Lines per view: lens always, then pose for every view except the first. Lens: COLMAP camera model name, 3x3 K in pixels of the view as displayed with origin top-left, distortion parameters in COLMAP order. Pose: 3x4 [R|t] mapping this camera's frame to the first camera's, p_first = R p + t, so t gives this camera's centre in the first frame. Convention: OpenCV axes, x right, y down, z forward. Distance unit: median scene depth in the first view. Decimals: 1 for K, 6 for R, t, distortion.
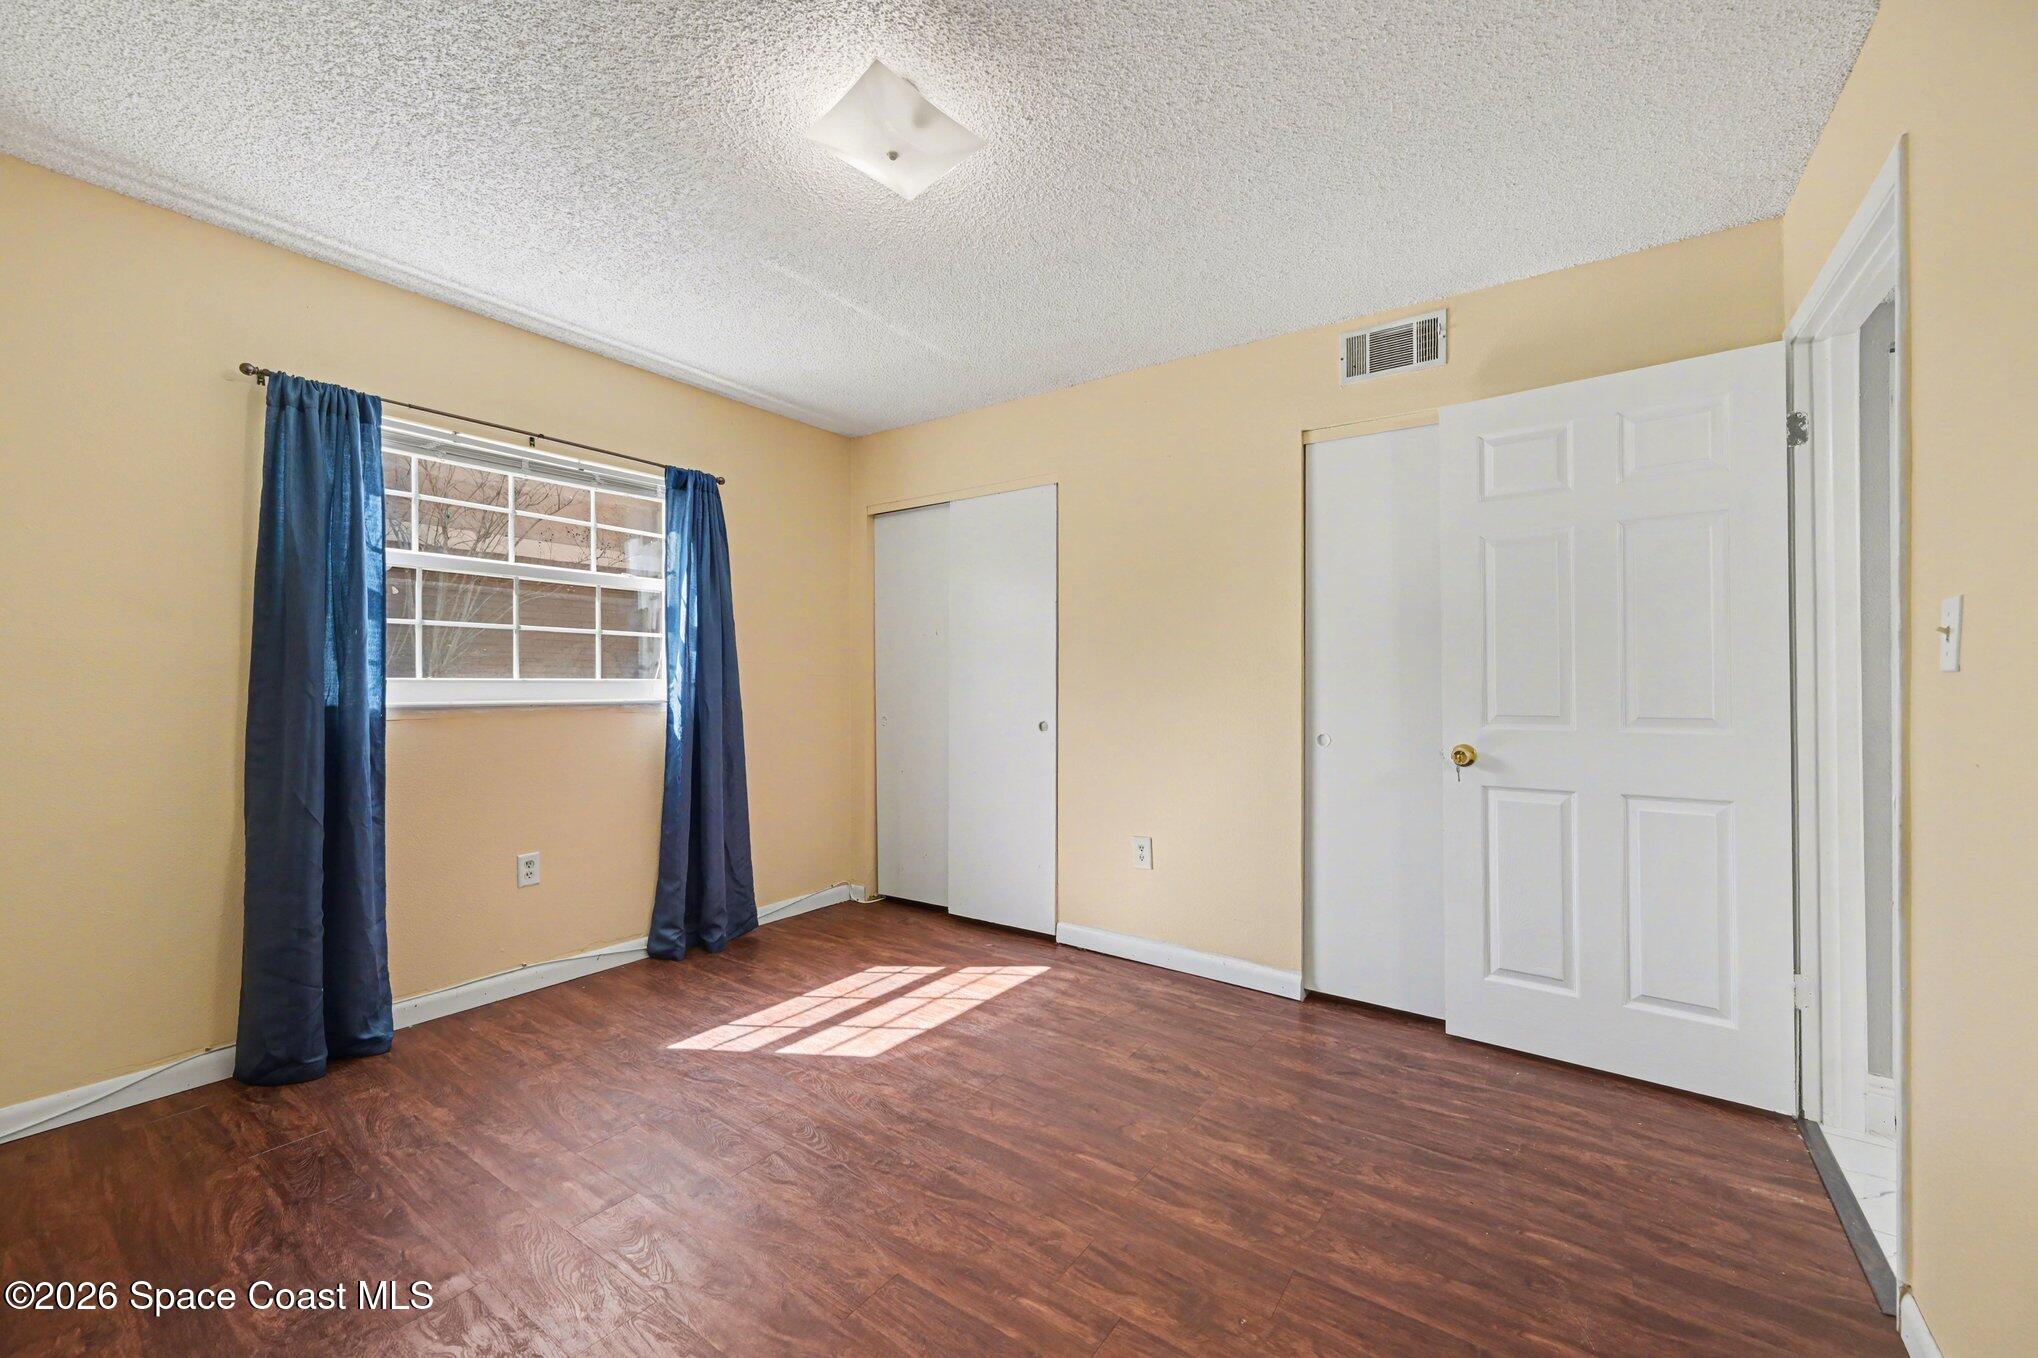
lens RADIAL K [[788.7, 0, 1016.9], [0, 788.7, 606.5], [0, 0, 1]] dist [0.000014, -0.000205]
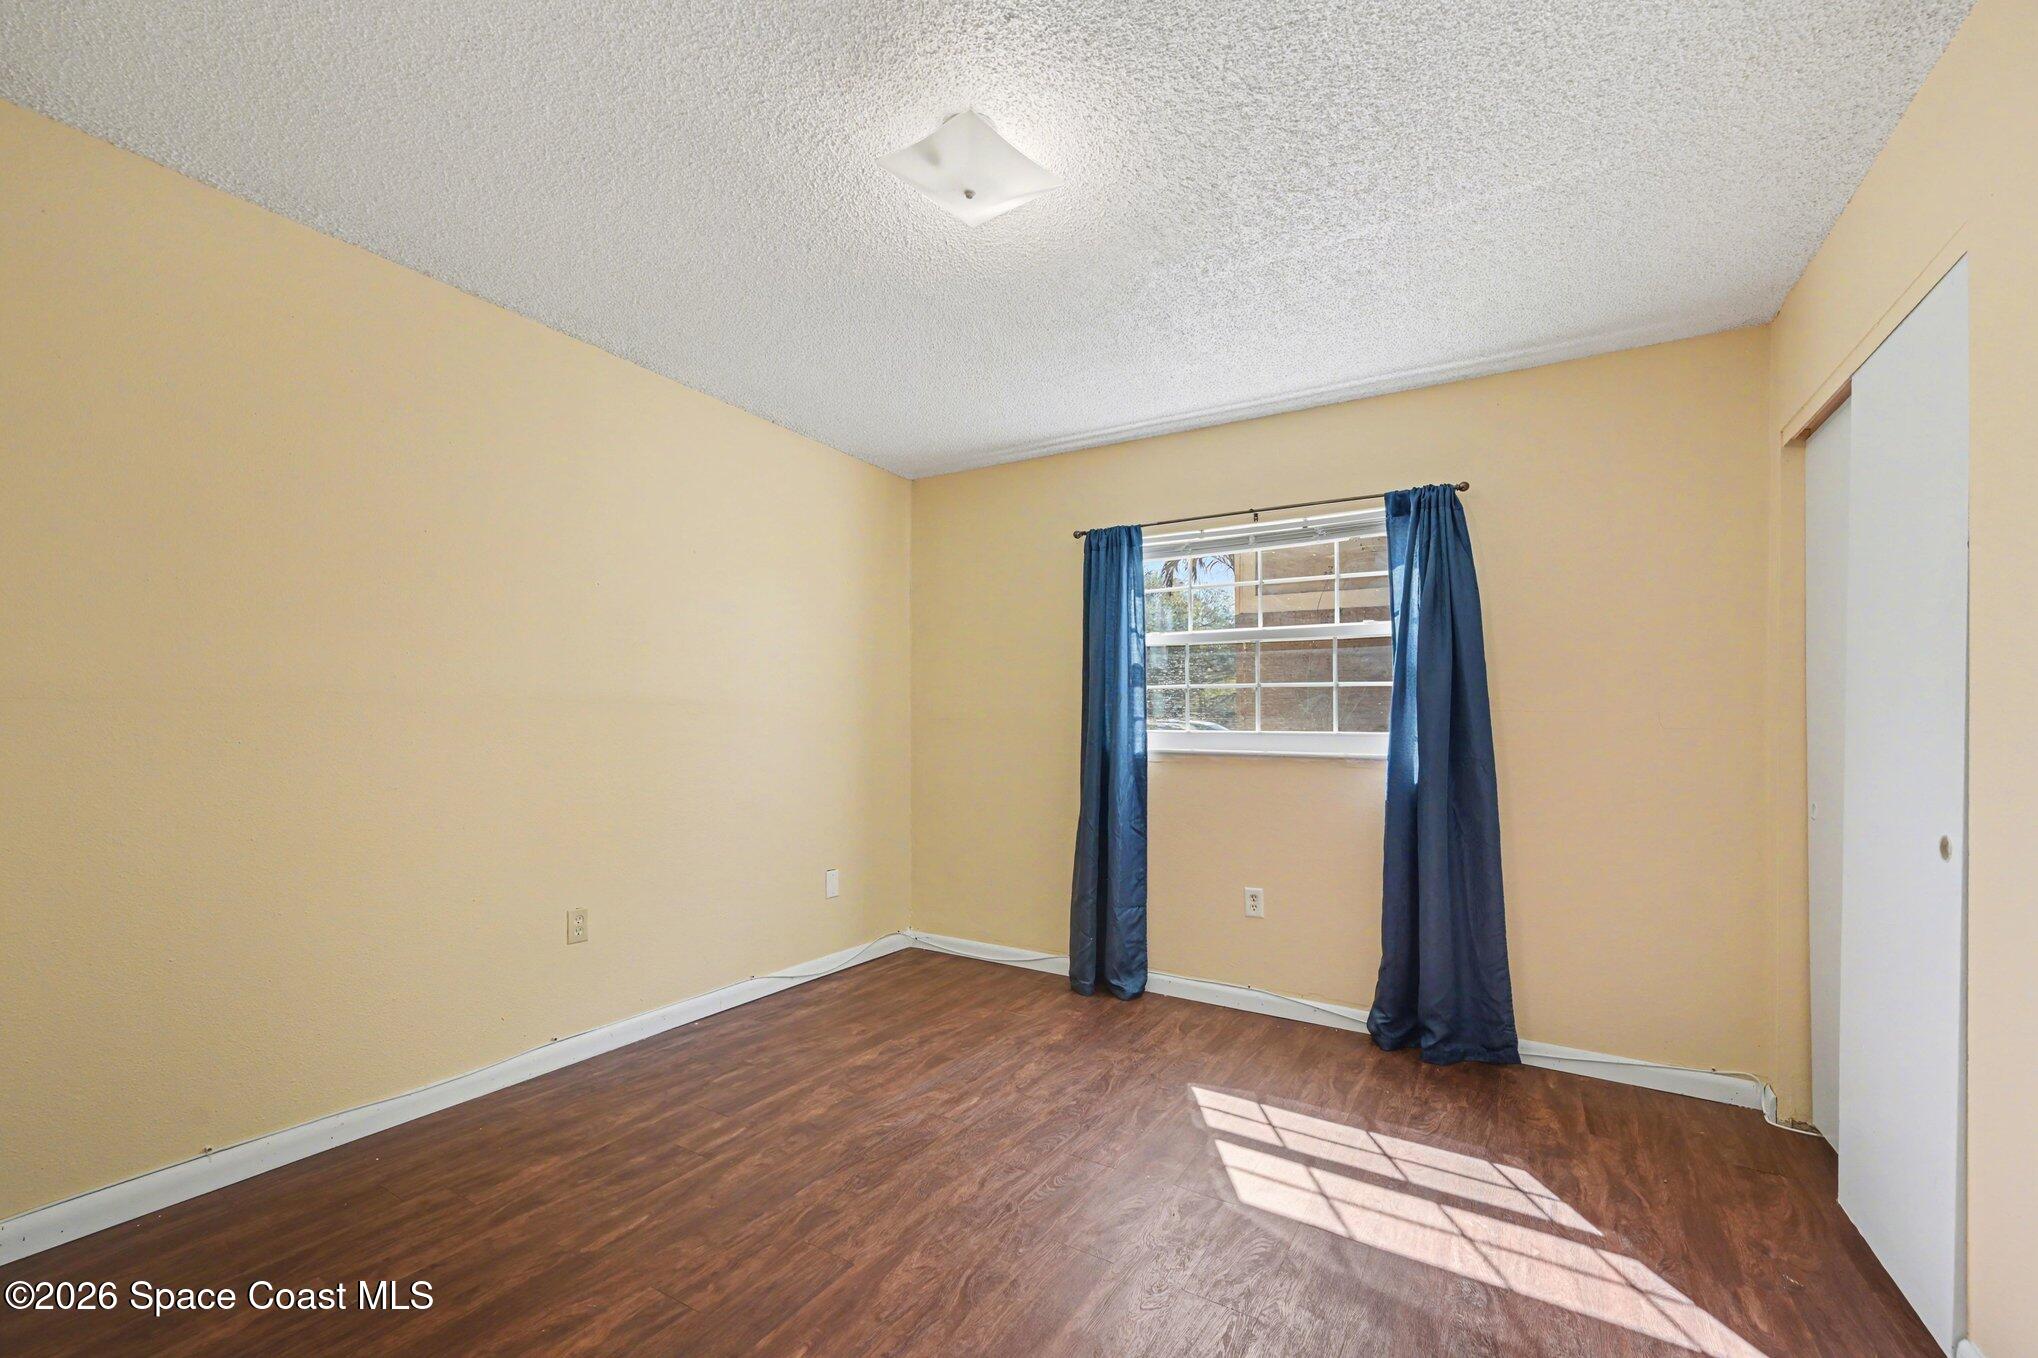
lens RADIAL K [[810.1, 0, 1004.3], [0, 810.1, 684.6], [0, 0, 1]] dist [0.002902, 0.000074]
pose [[0.081087, -0.059120, -0.994952, 0.488142], [0.079698, 0.995427, -0.052653, 0.057940], [0.993516, -0.075026, 0.085428, 0.555440]]
